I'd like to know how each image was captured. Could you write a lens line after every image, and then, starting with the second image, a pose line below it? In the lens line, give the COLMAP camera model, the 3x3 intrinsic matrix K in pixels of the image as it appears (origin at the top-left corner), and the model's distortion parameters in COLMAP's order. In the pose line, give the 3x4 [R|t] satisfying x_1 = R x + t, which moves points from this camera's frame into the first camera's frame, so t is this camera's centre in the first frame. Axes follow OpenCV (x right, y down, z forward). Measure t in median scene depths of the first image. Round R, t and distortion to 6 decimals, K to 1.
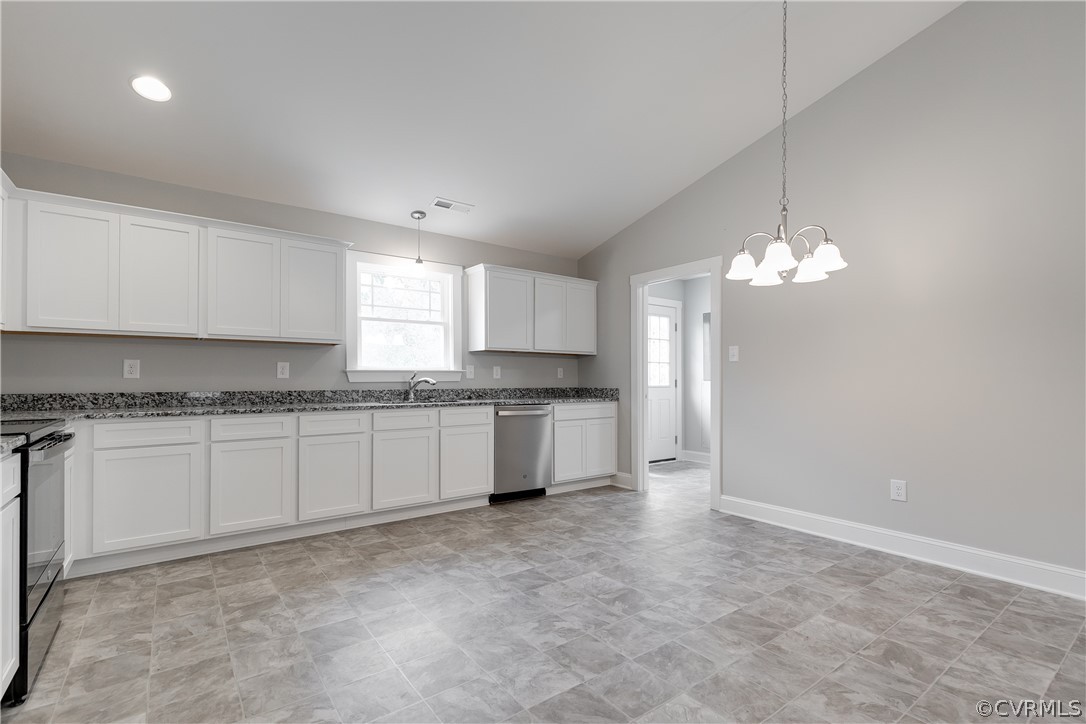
lens RADIAL K [[504.2, 0, 545.4], [0, 504.2, 376.0], [0, 0, 1]] dist [0.001947, 0.000401]
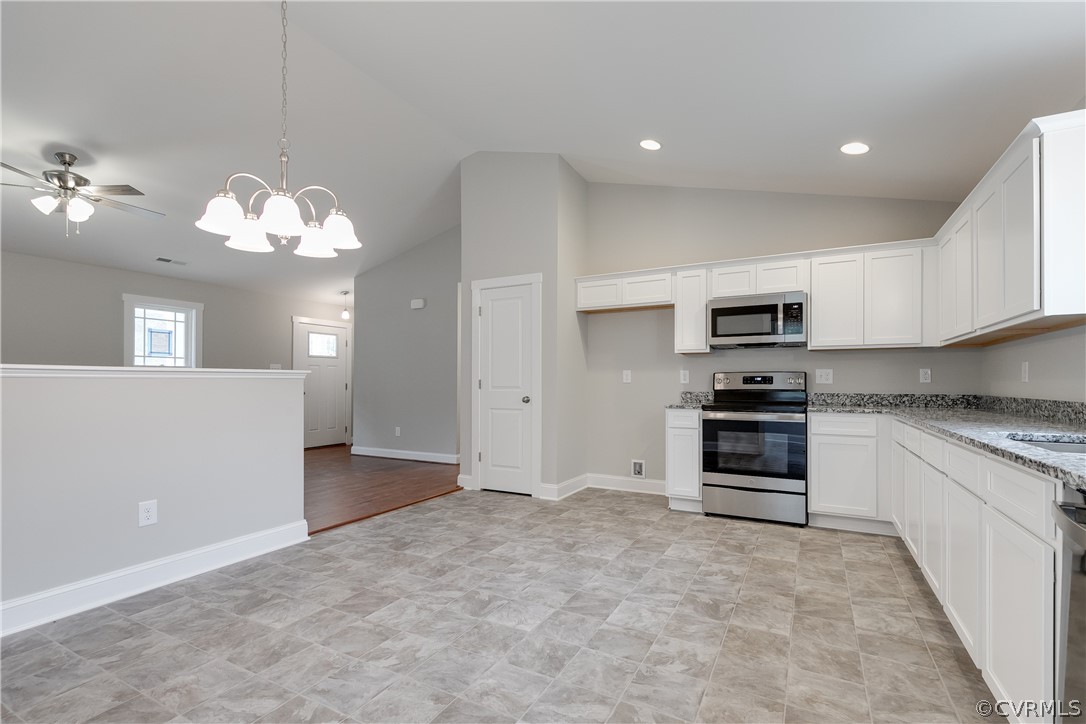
lens RADIAL K [[486.8, 0, 544.6], [0, 486.8, 379.8], [0, 0, 1]] dist [0.001247, 0.000466]
pose [[-0.907938, -0.004236, -0.419084, 0.302400], [0.000442, 0.999939, -0.011066, 0.008536], [0.419105, -0.010232, -0.907880, 1.305336]]
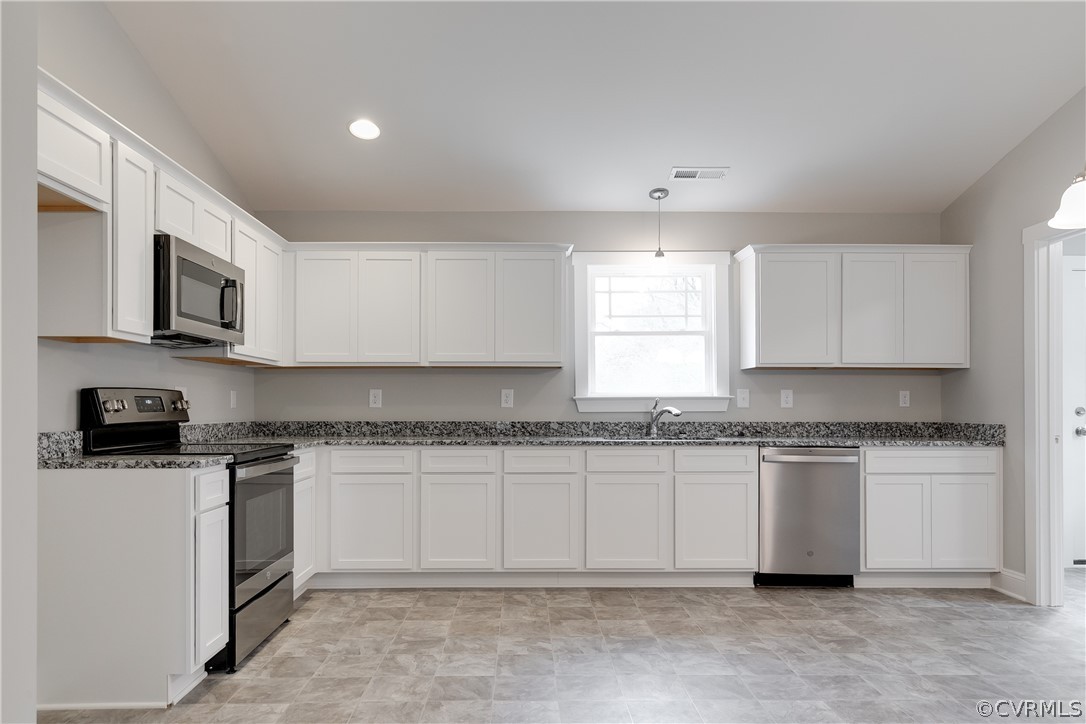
lens RADIAL K [[709.5, 0, 526.0], [0, 709.5, 404.8], [0, 0, 1]] dist [0.004689, 0.000381]
pose [[0.803840, -0.001633, -0.594843, 0.262620], [0.003593, 0.999991, 0.002110, -0.002730], [0.594834, -0.003834, 0.803839, 0.017077]]
